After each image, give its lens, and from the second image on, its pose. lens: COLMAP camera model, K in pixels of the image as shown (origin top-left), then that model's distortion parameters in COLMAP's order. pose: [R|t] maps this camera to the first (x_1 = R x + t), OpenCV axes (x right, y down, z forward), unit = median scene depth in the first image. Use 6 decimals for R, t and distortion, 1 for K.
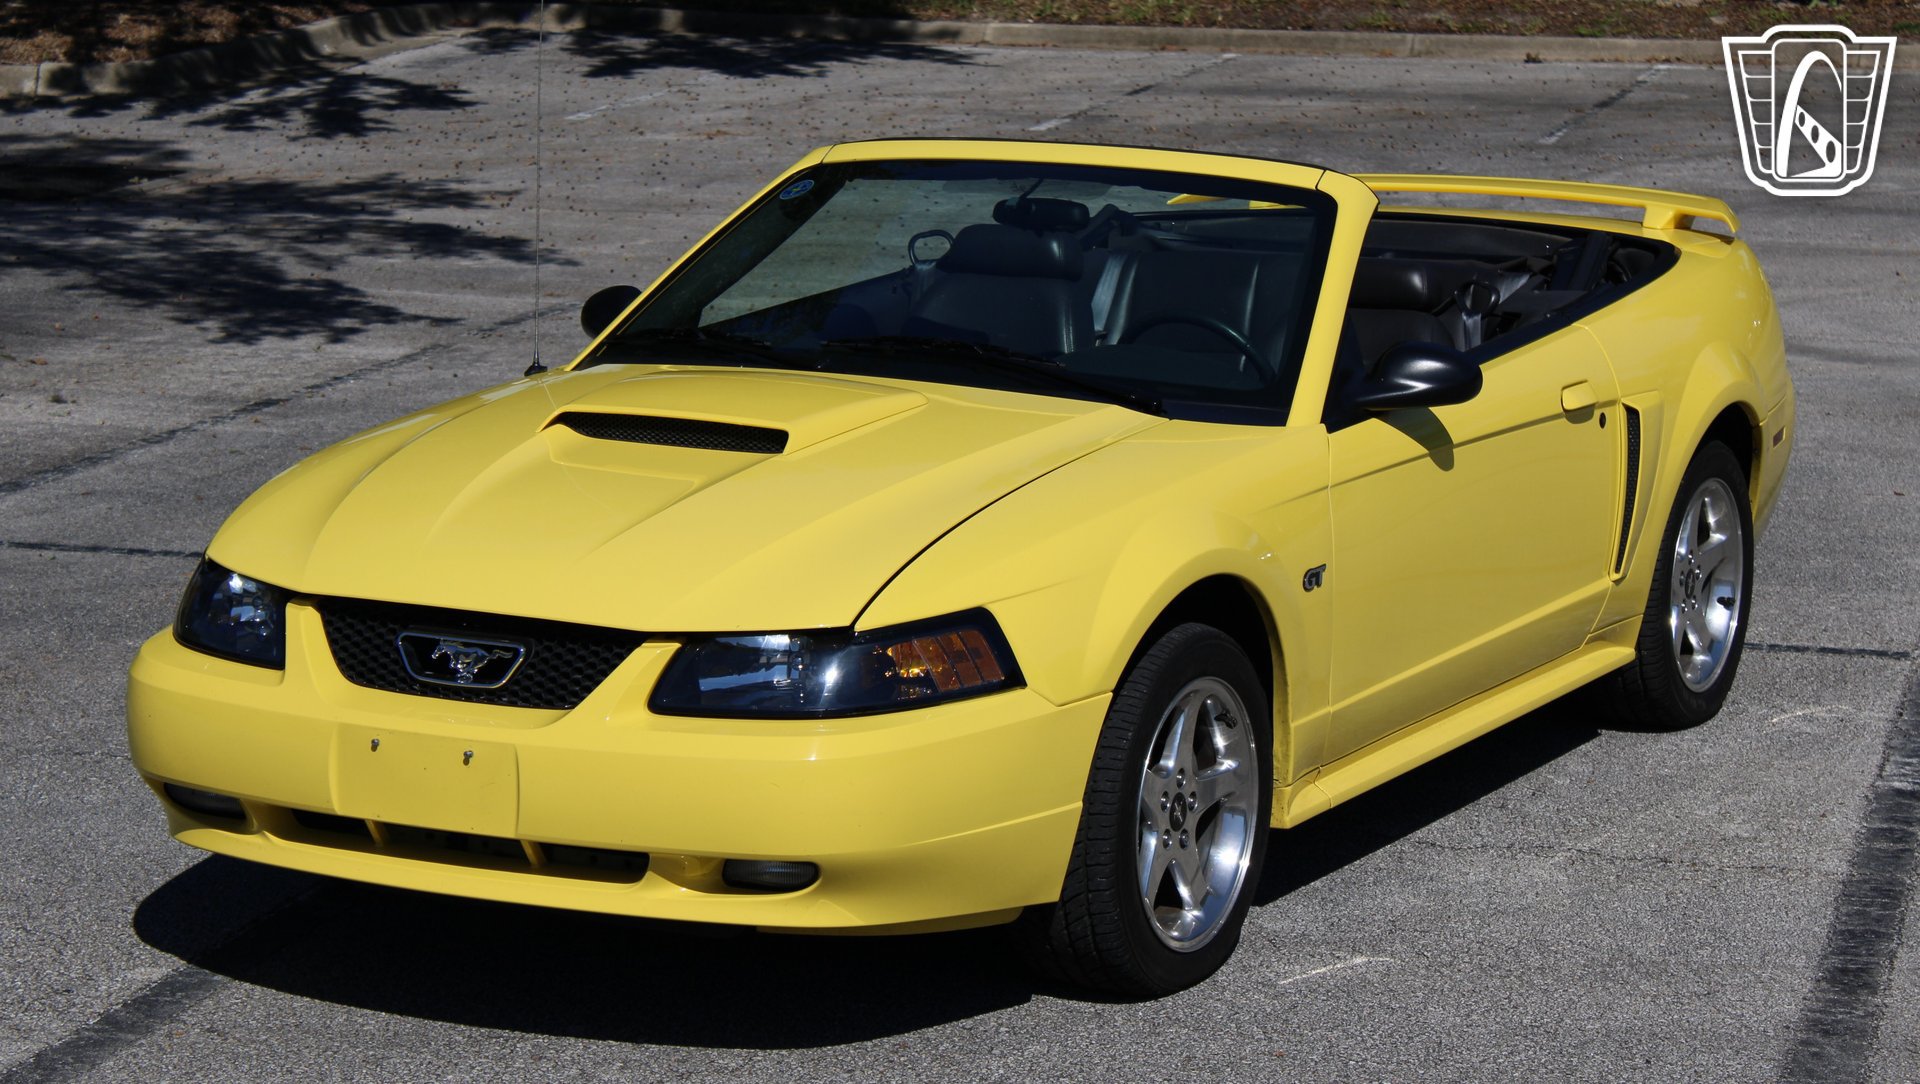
lens RADIAL K [[4609.3, 0, 955.6], [0, 4609.3, 544.5], [0, 0, 1]] dist [0.144953, 0.000000]
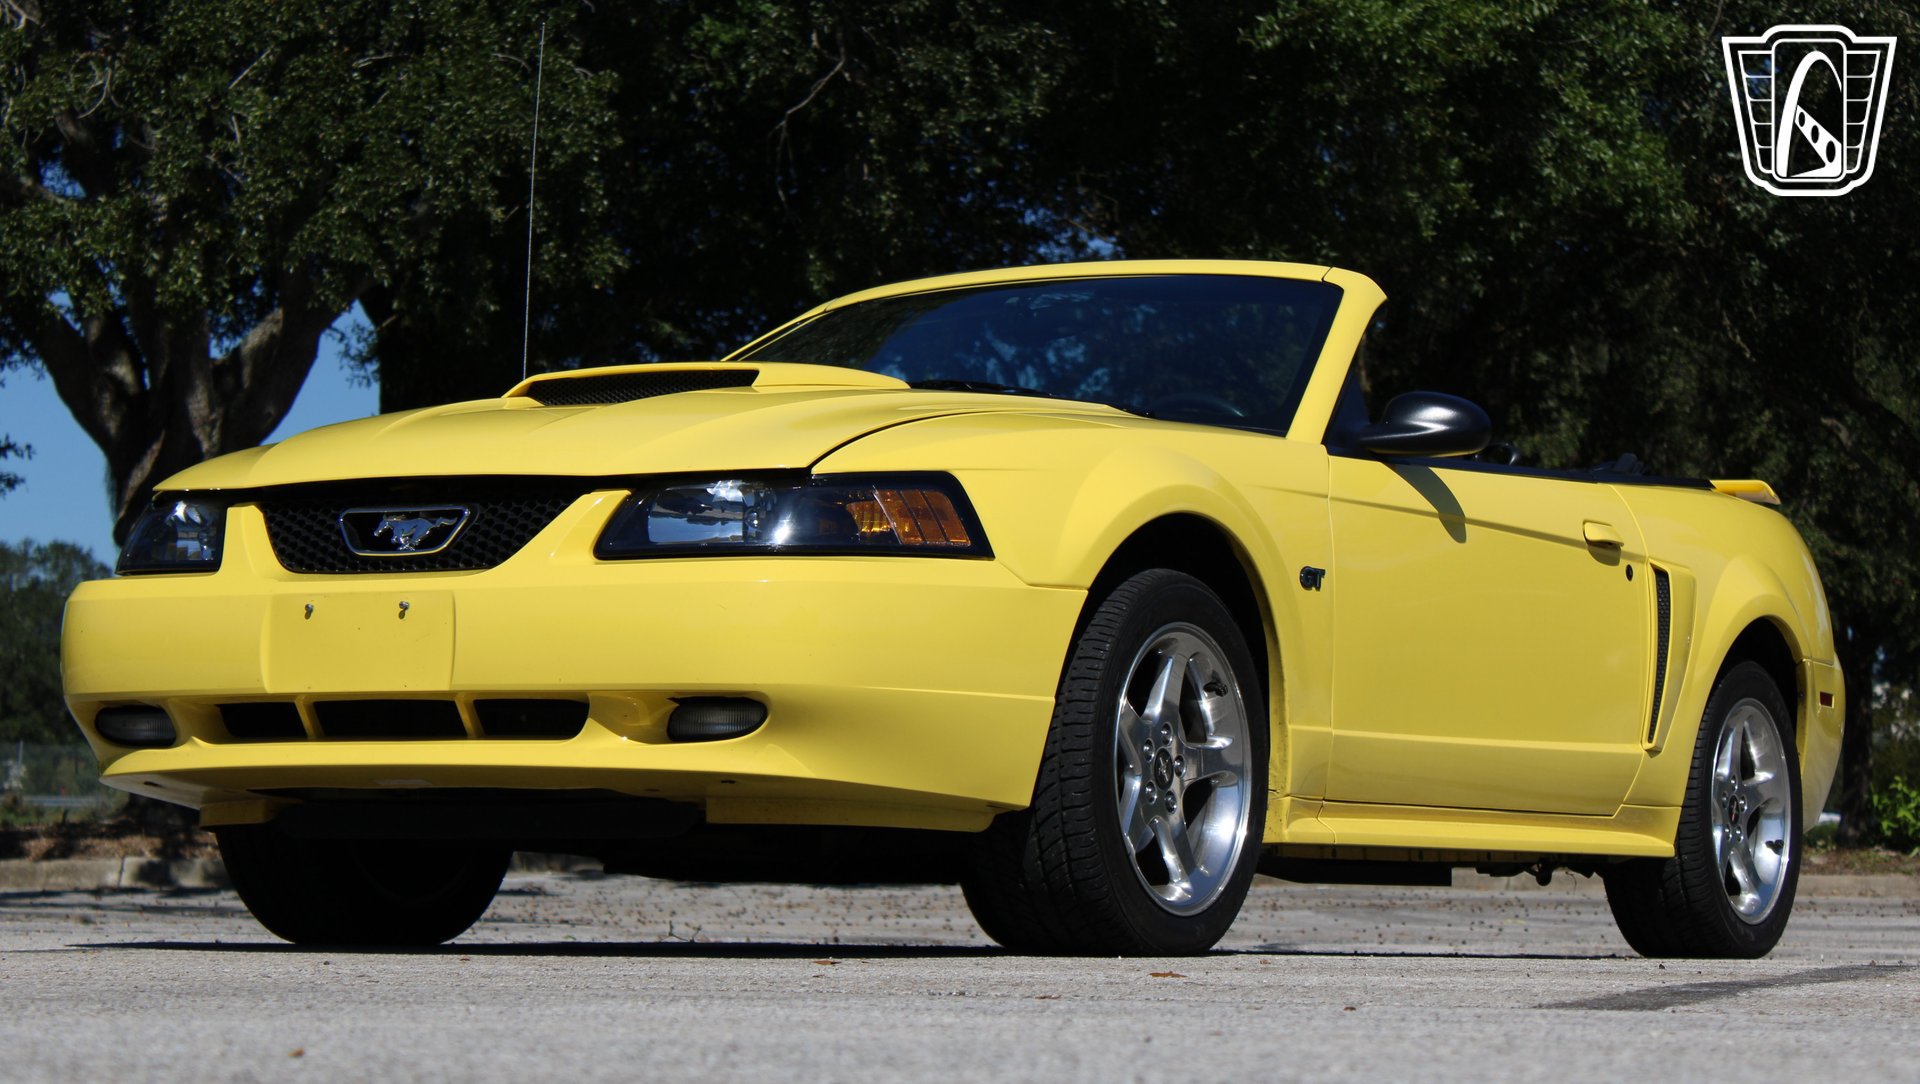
lens RADIAL K [[4609.3, 0, 955.4], [0, 4609.3, 536.4], [0, 0, 1]] dist [0.144953, 0.000000]
pose [[0.999580, 0.005183, -0.028525, 0.032994], [-0.012009, 0.969536, -0.244655, 0.247949], [0.026388, 0.244894, 0.969191, 0.074114]]
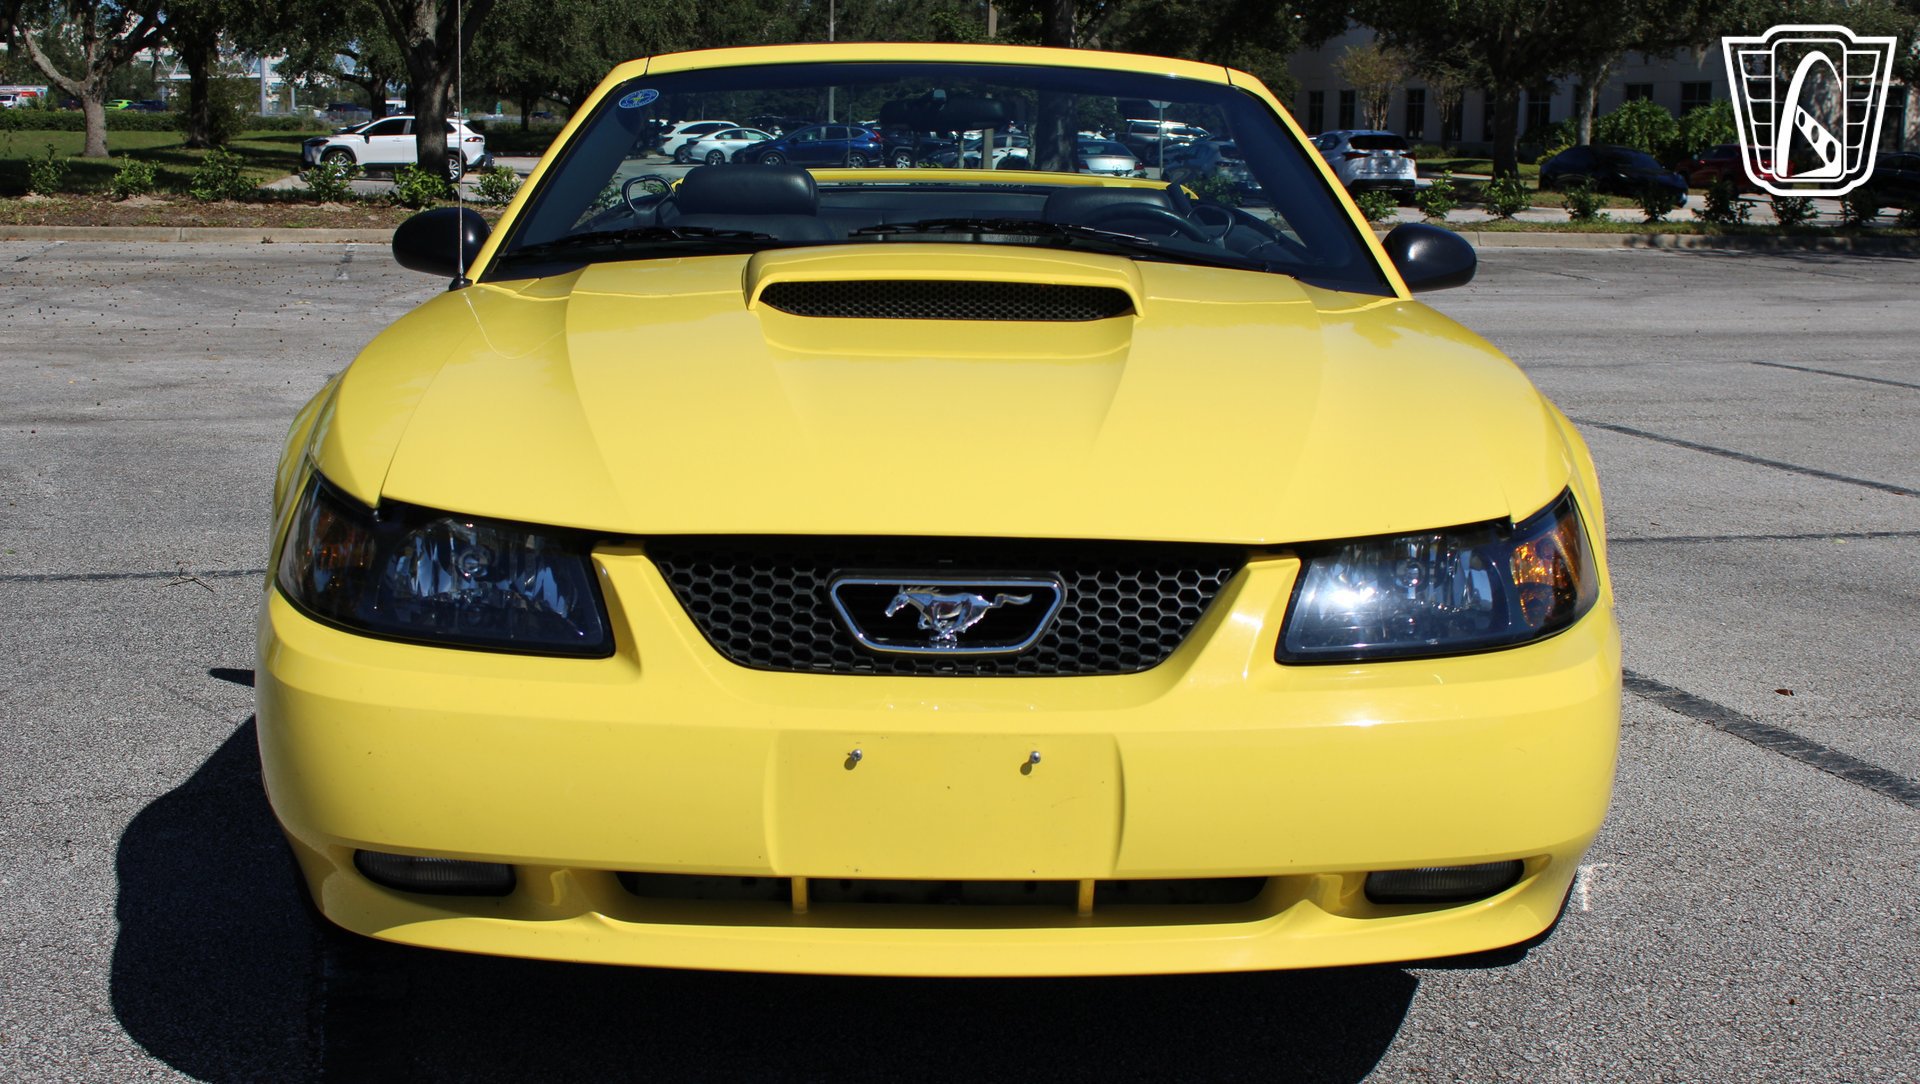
lens RADIAL K [[2377.5, 0, 968.6], [0, 2377.5, 562.3], [0, 0, 1]] dist [-0.032915, 0.000000]
pose [[0.871060, -0.074409, 0.485508, -0.255593], [0.071908, 0.997127, 0.023809, 0.009487], [-0.485885, 0.014173, 0.873908, 0.676909]]
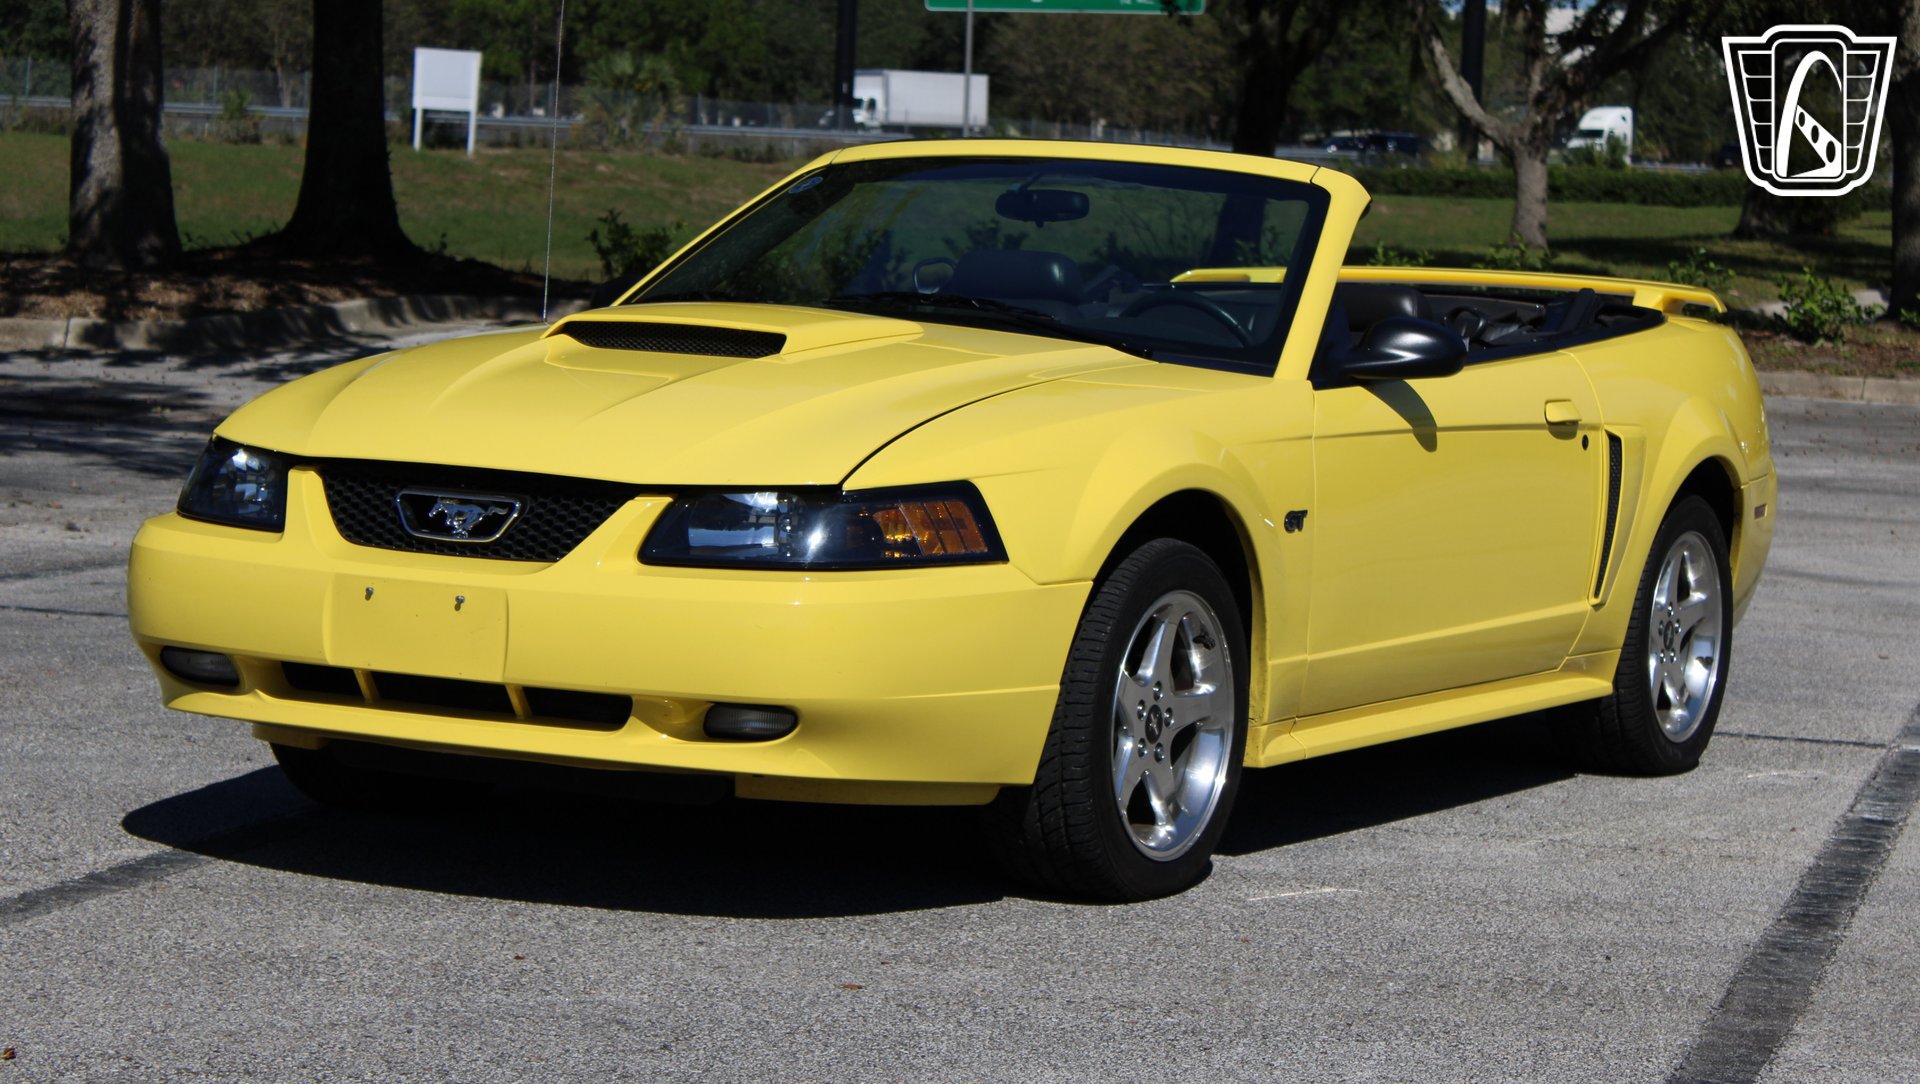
lens RADIAL K [[4609.3, 0, 955.8], [0, 4609.3, 538.6], [0, 0, 1]] dist [0.144953, 0.000000]
pose [[0.999293, 0.037397, -0.003821, 0.007046], [-0.037591, 0.994699, -0.095715, 0.118613], [0.000222, 0.095791, 0.995401, -0.016741]]
